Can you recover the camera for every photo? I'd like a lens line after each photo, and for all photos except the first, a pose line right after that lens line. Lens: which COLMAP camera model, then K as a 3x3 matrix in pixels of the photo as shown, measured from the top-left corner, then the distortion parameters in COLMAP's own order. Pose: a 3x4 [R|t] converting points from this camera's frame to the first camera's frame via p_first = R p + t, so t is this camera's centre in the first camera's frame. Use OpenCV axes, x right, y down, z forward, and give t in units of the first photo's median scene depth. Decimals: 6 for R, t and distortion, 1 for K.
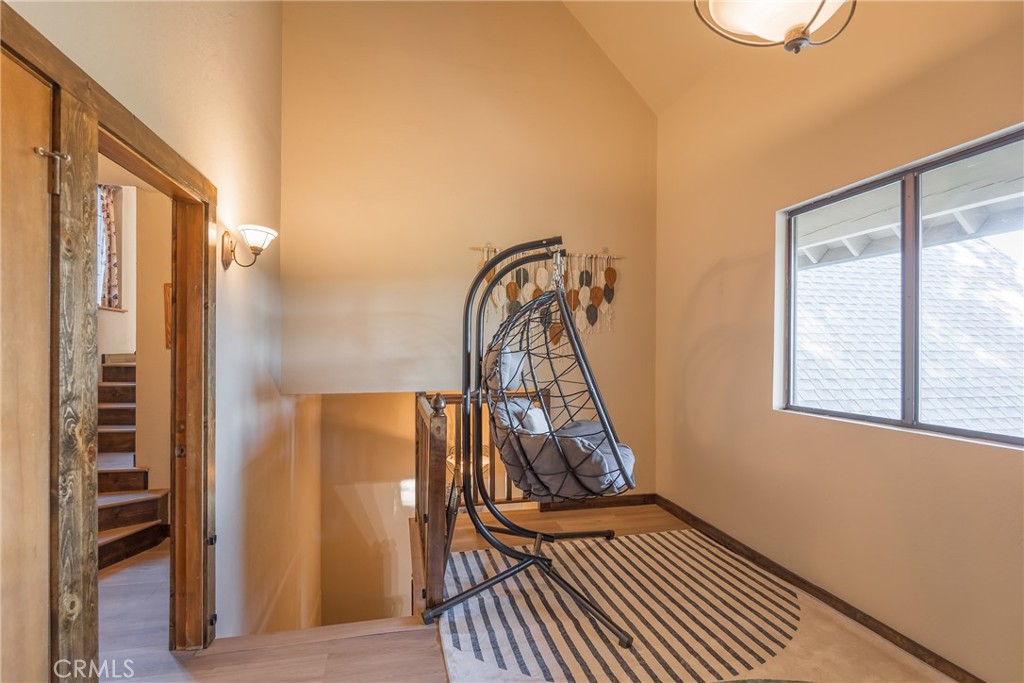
lens RADIAL K [[509.9, 0, 512.0], [0, 509.9, 341.5], [0, 0, 1]] dist [-0.000023, -0.000005]
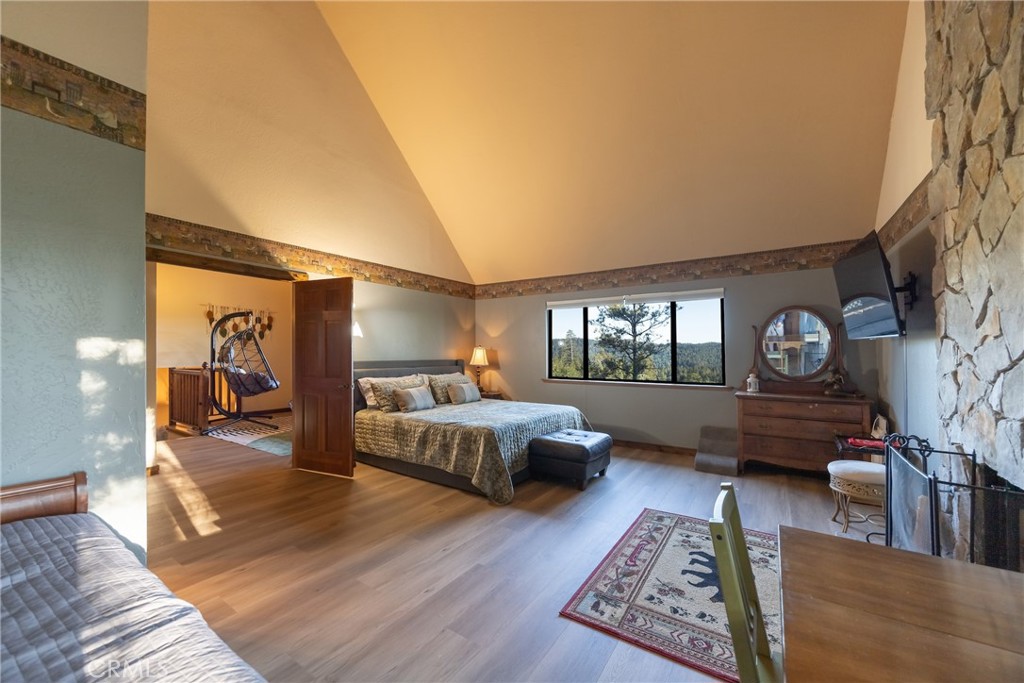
lens RADIAL K [[390.9, 0, 513.0], [0, 390.9, 349.6], [0, 0, 1]] dist [-0.000429, -0.000007]
pose [[0.734016, -0.003395, 0.679124, -0.230203], [0.000120, 0.999988, 0.004870, 0.006475], [-0.679133, -0.003493, 0.734007, -1.190696]]
